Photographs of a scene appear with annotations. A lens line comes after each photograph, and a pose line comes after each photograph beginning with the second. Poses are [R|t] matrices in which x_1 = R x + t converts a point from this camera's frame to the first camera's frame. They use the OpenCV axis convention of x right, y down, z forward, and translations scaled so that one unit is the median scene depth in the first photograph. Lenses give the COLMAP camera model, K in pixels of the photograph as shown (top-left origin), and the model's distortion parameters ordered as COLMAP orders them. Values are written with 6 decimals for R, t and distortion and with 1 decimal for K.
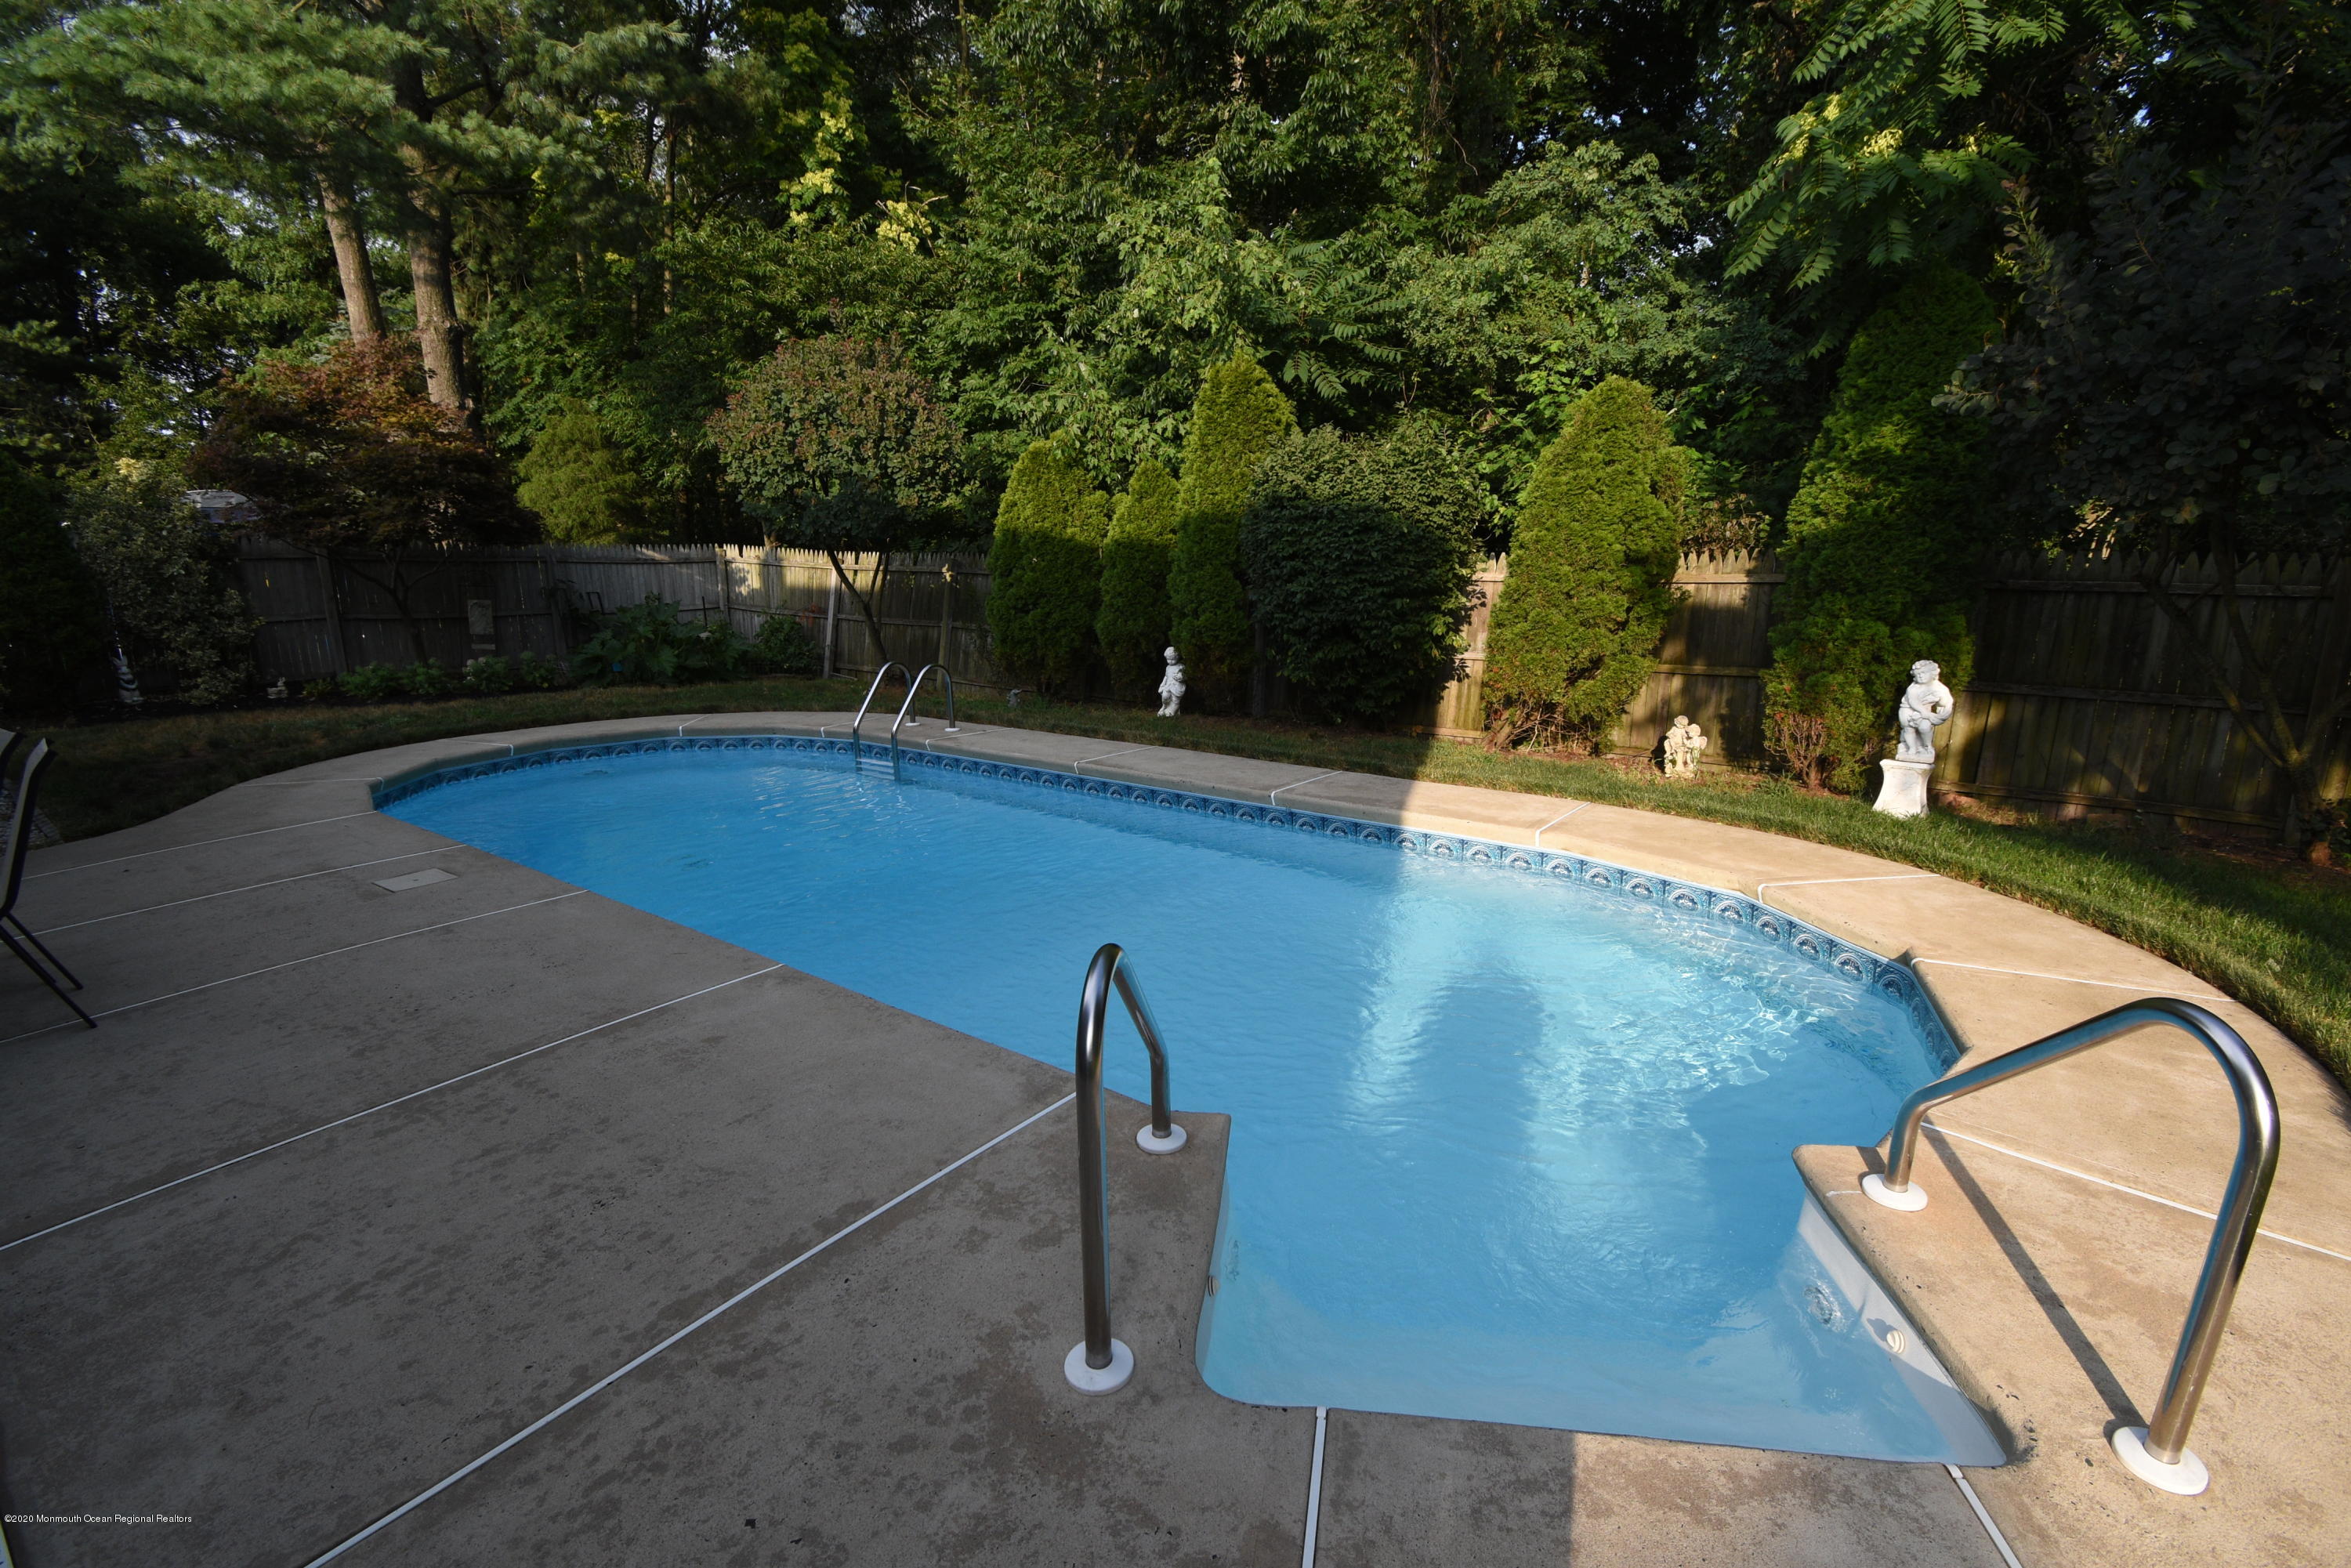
lens RADIAL K [[1041.7, 0, 1176.3], [0, 1041.7, 793.7], [0, 0, 1]] dist [-0.001654, -0.012310]
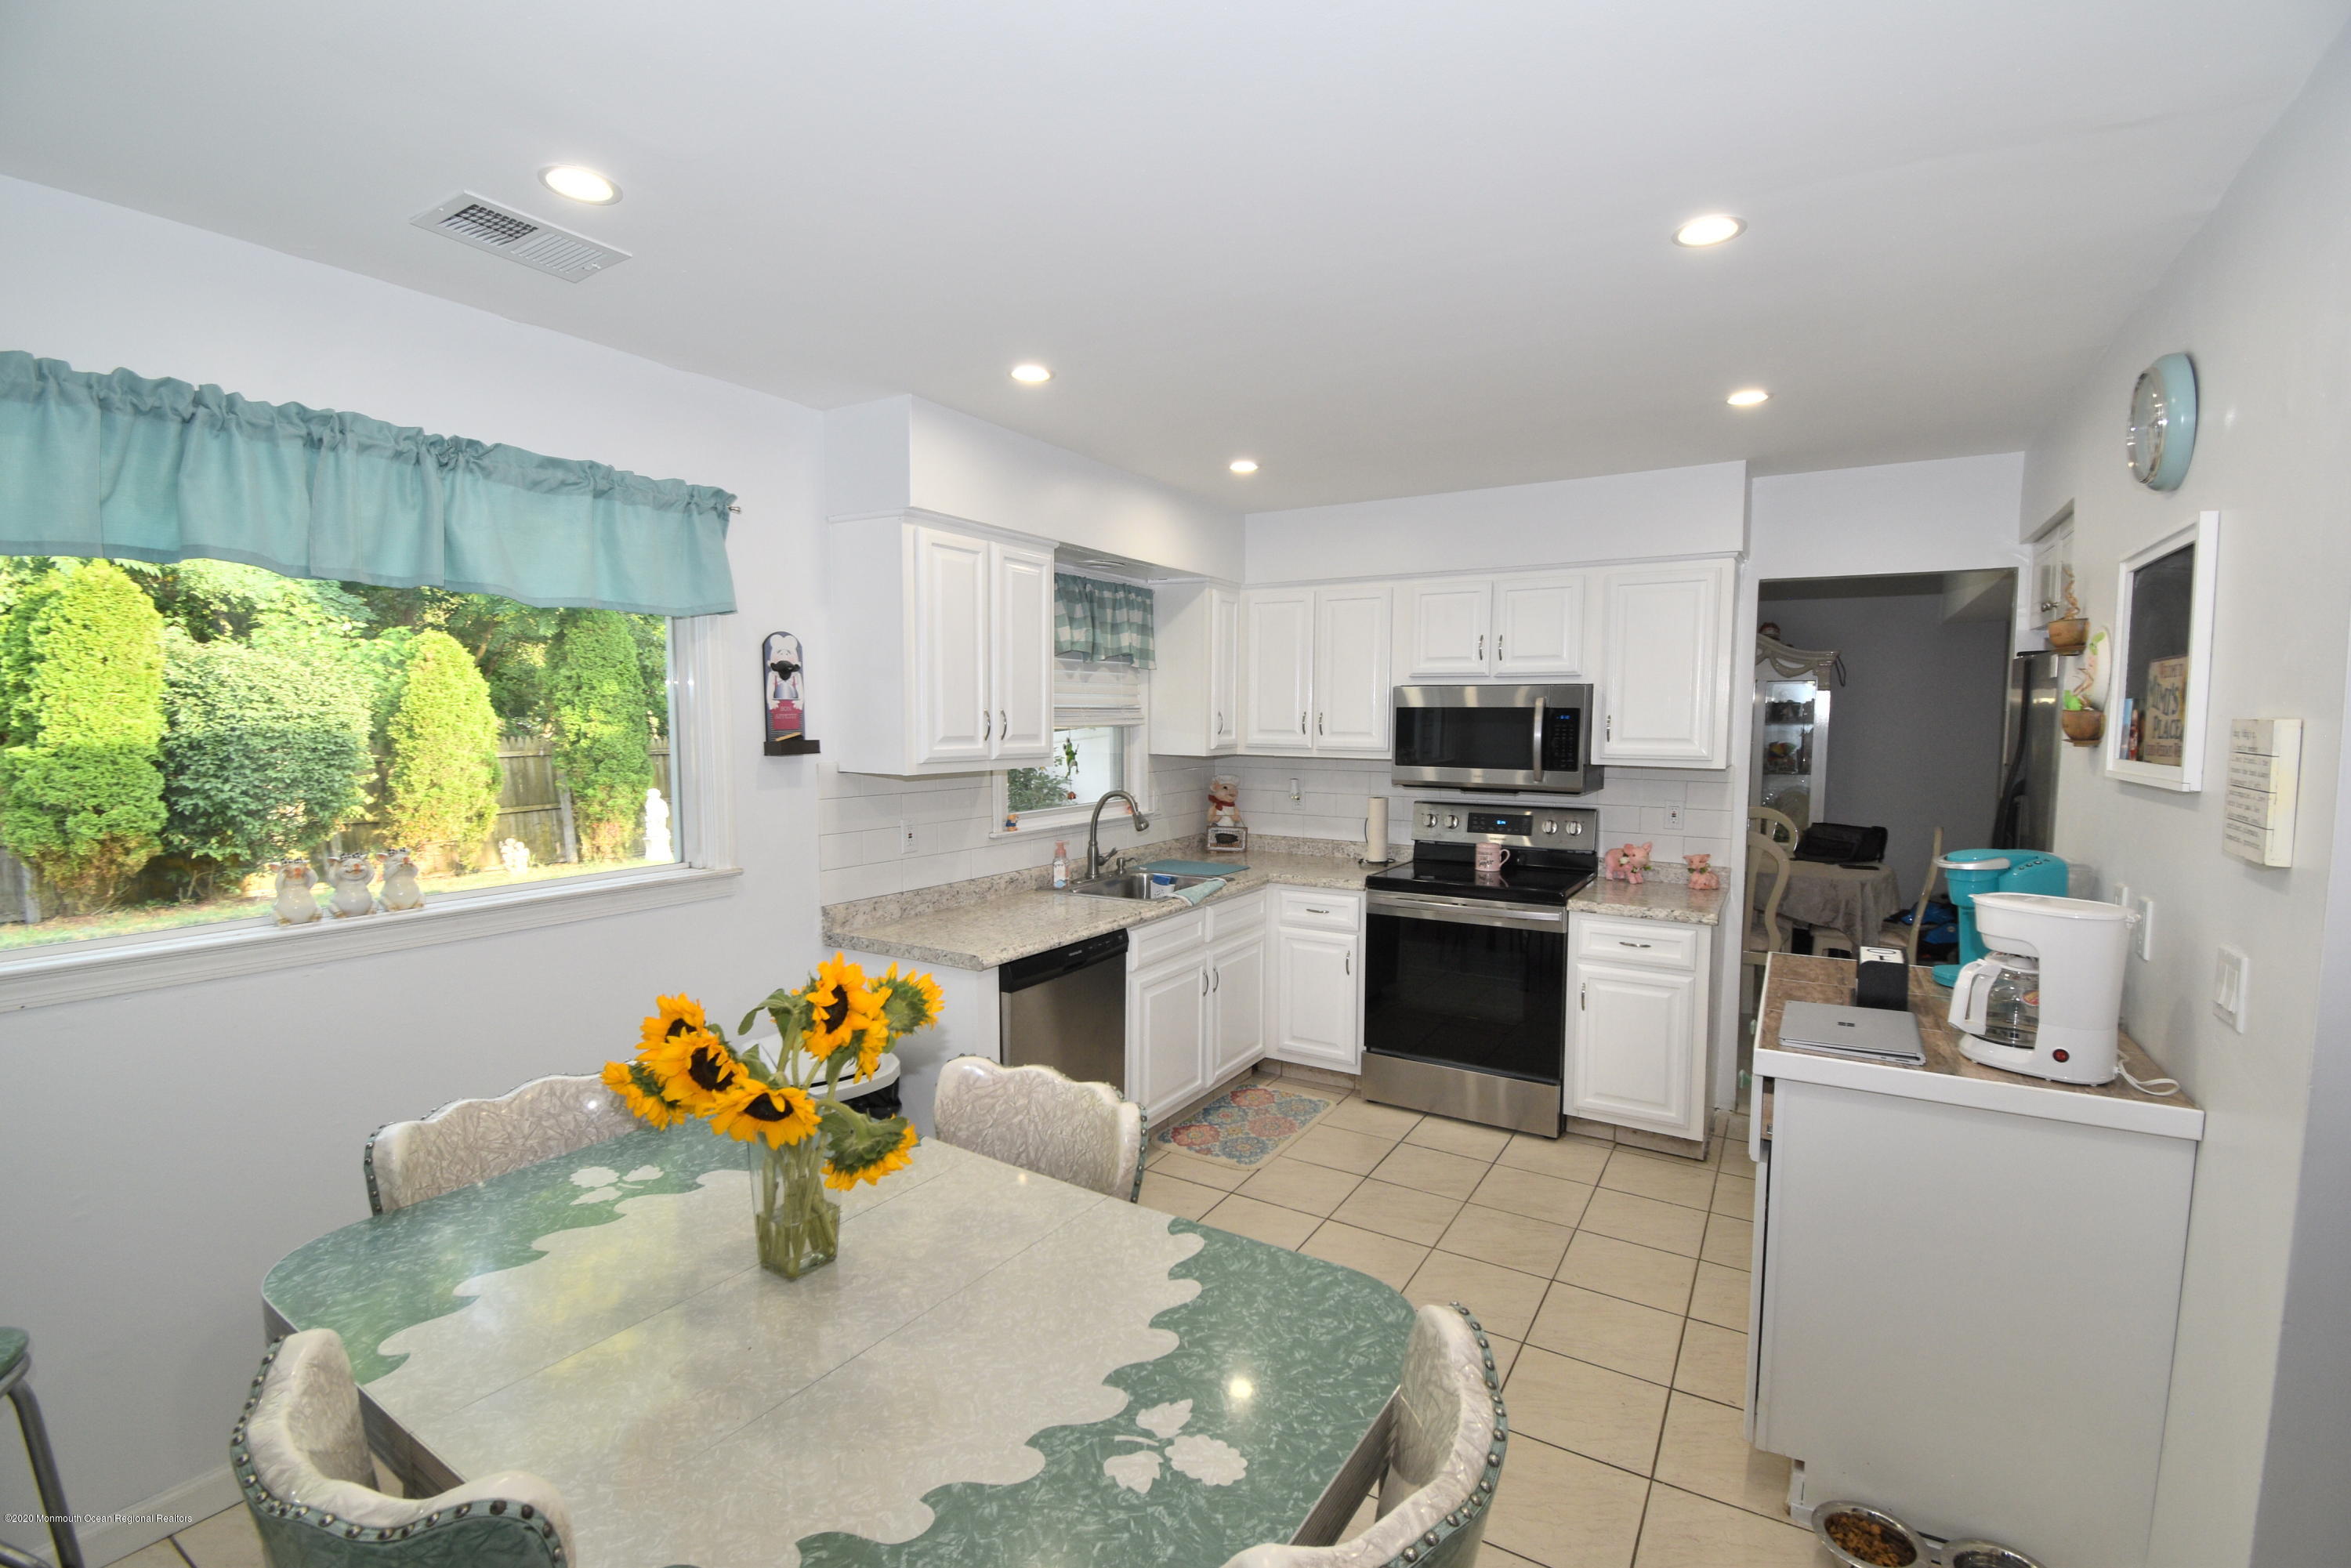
lens RADIAL K [[1041.7, 0, 1188.8], [0, 1041.7, 798.6], [0, 0, 1]] dist [-0.001654, -0.012310]
pose [[-0.090467, -0.080444, 0.992645, -0.913655], [0.214109, 0.971854, 0.098272, -0.049656], [-0.972611, 0.221425, -0.070697, 0.049240]]
